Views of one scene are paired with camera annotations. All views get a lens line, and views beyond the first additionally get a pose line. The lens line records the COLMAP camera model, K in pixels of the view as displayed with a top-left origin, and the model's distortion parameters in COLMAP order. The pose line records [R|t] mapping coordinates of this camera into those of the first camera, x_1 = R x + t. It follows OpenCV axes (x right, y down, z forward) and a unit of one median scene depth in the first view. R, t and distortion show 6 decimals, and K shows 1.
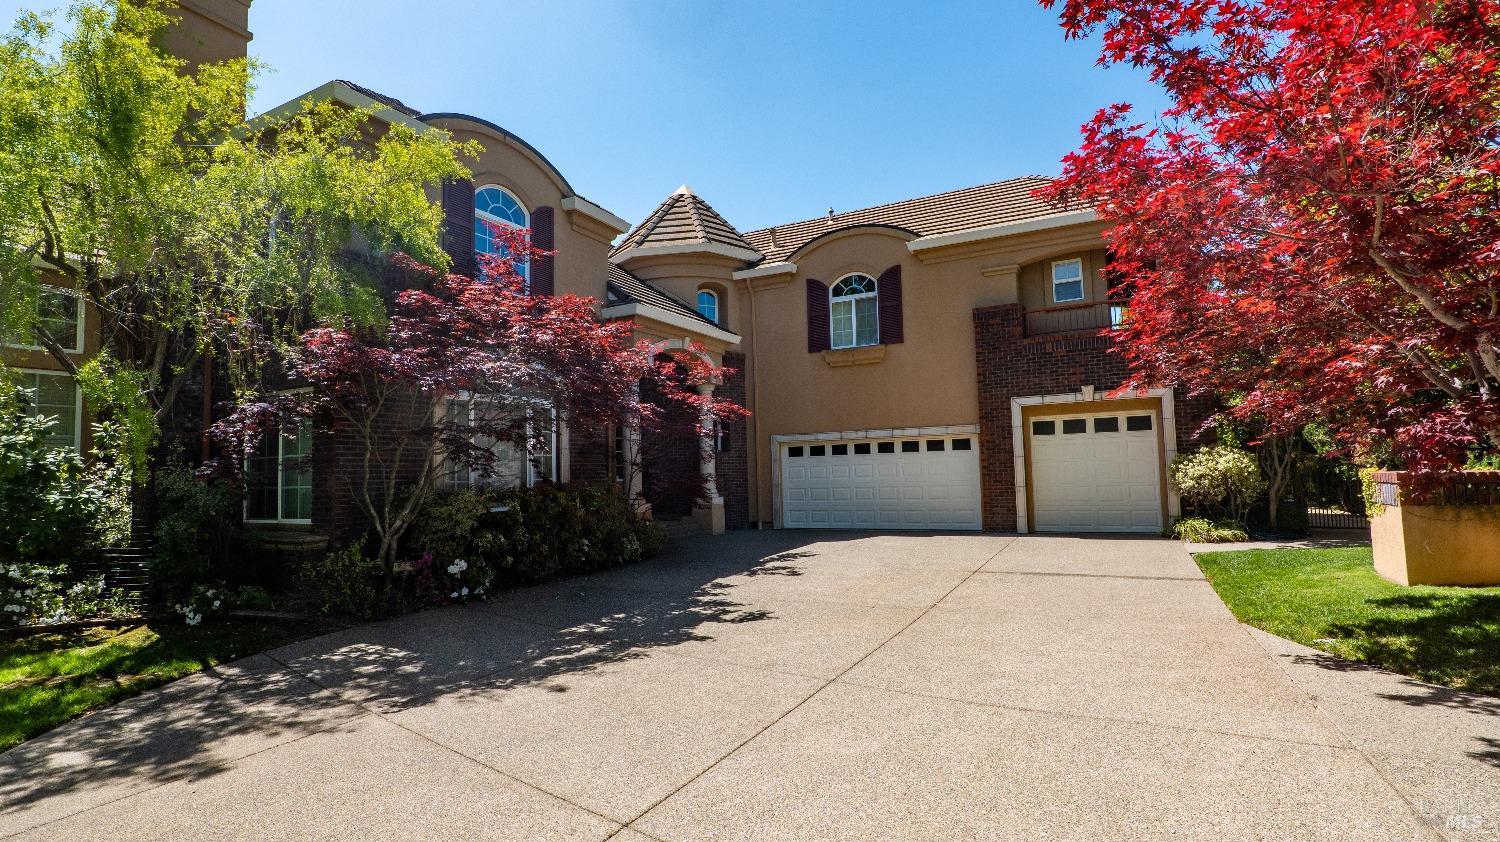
lens RADIAL K [[696.5, 0, 750.8], [0, 696.5, 422.2], [0, 0, 1]] dist [-0.015449, 0.004253]
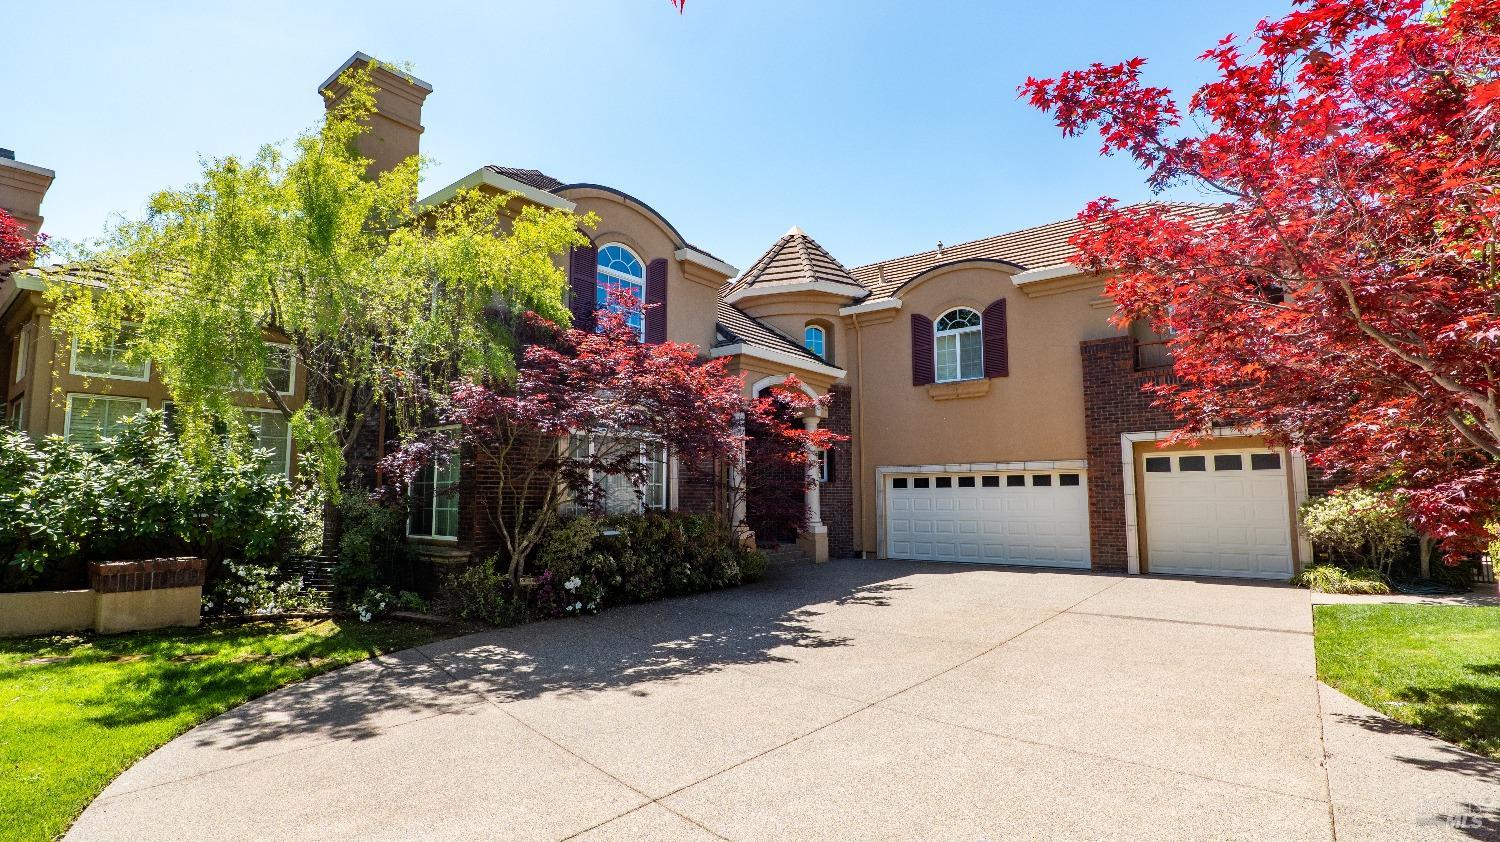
lens RADIAL K [[696.5, 0, 751.8], [0, 696.5, 424.6], [0, 0, 1]] dist [-0.015449, 0.004253]
pose [[0.983190, 0.005427, -0.182505, 0.073402], [-0.010875, 0.999524, -0.028864, -0.022404], [0.182262, 0.030364, 0.982781, -0.077319]]
